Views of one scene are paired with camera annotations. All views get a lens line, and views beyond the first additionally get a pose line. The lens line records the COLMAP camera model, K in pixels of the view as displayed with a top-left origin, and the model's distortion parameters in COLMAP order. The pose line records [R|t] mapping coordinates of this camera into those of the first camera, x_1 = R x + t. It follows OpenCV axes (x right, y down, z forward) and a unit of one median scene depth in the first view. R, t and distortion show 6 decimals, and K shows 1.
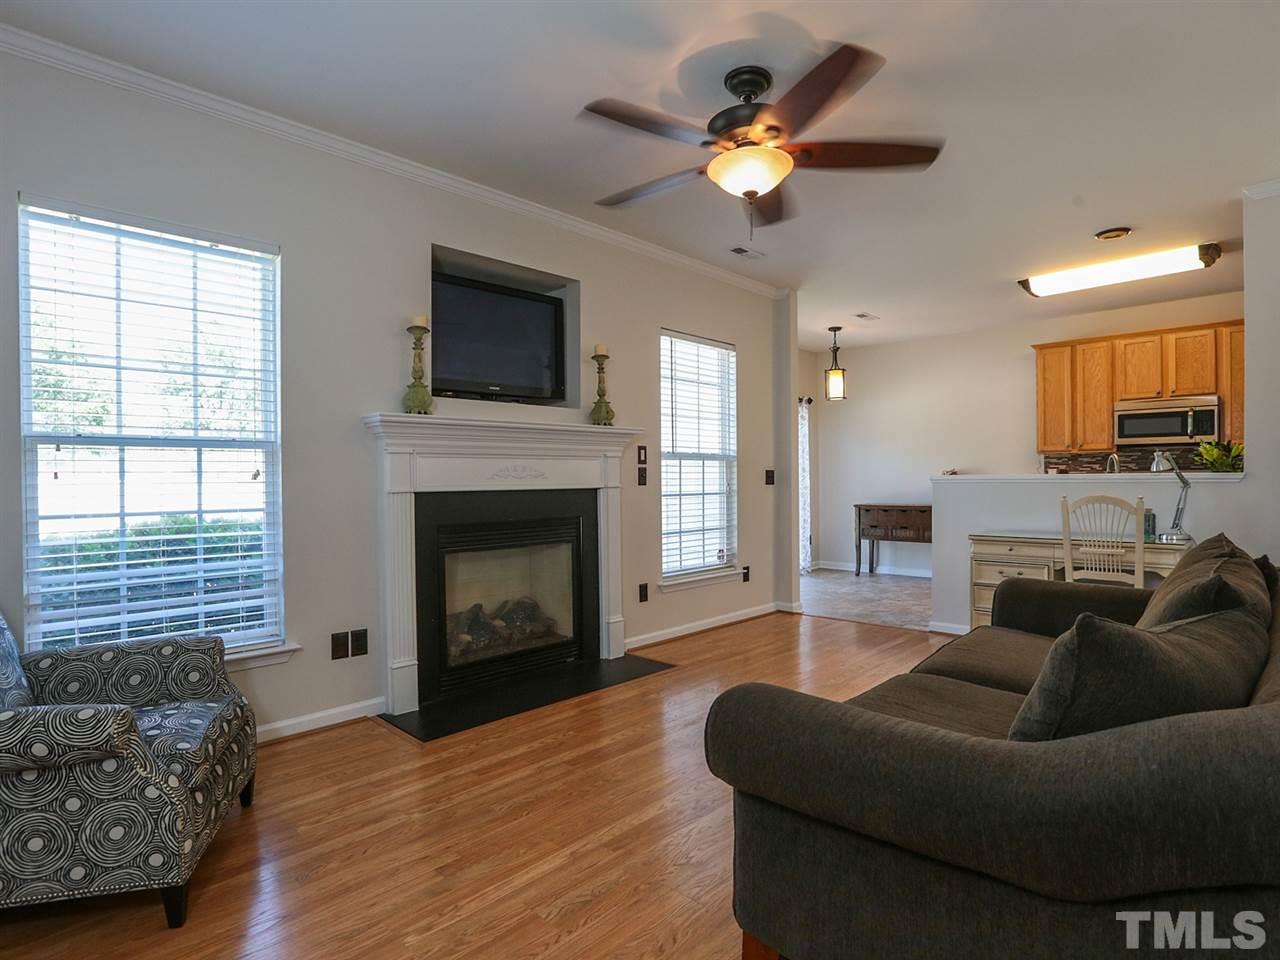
lens RADIAL K [[651.3, 0, 635.9], [0, 651.3, 482.2], [0, 0, 1]] dist [-0.026936, 0.005940]
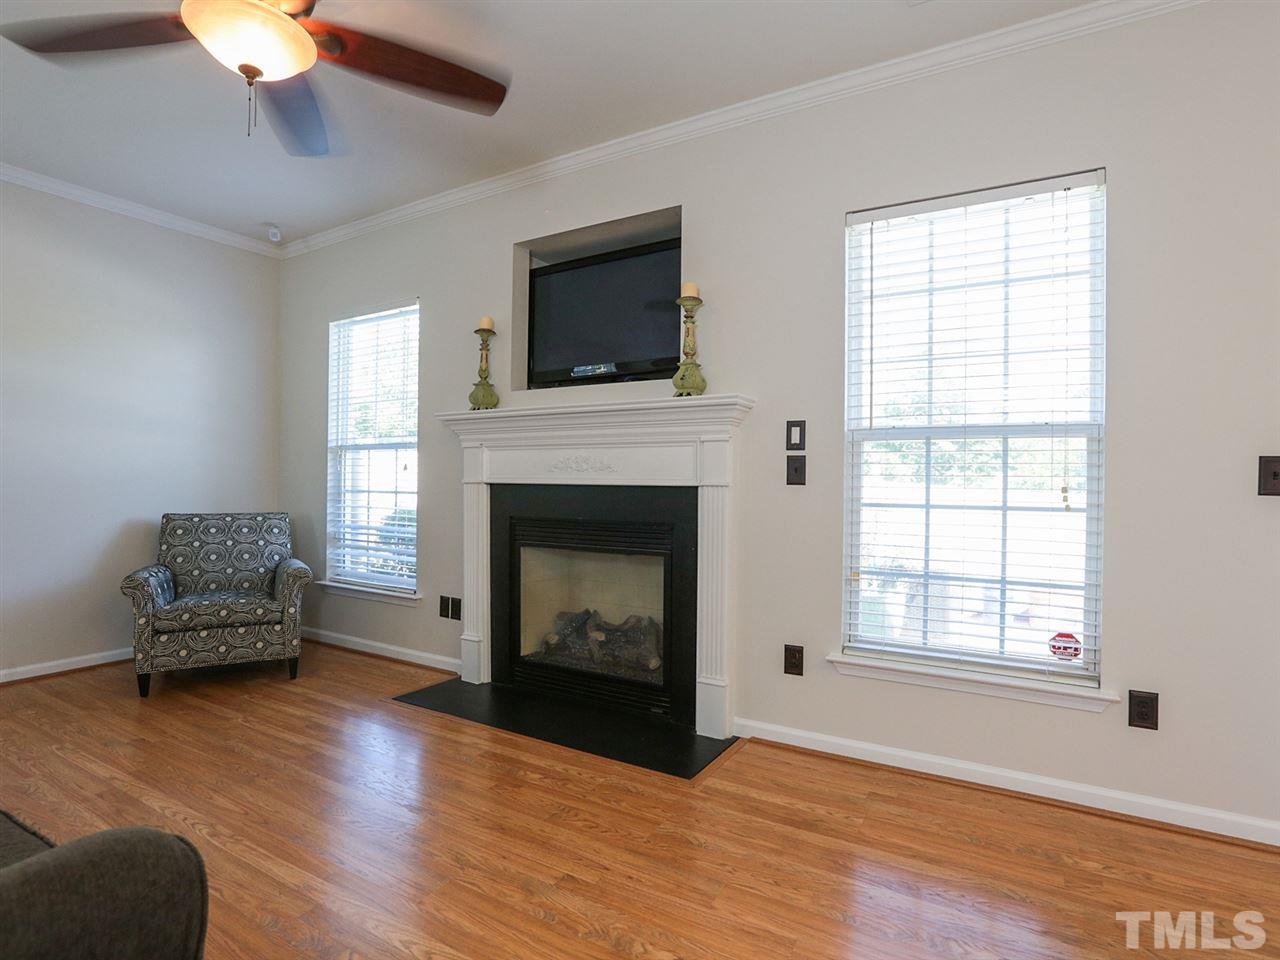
lens RADIAL K [[651.3, 0, 637.5], [0, 651.3, 475.3], [0, 0, 1]] dist [-0.026936, 0.005940]
pose [[0.266507, 0.008933, -0.963792, 0.634790], [-0.015347, 0.999870, 0.005024, -0.005530], [0.963711, 0.013452, 0.266609, 0.785164]]
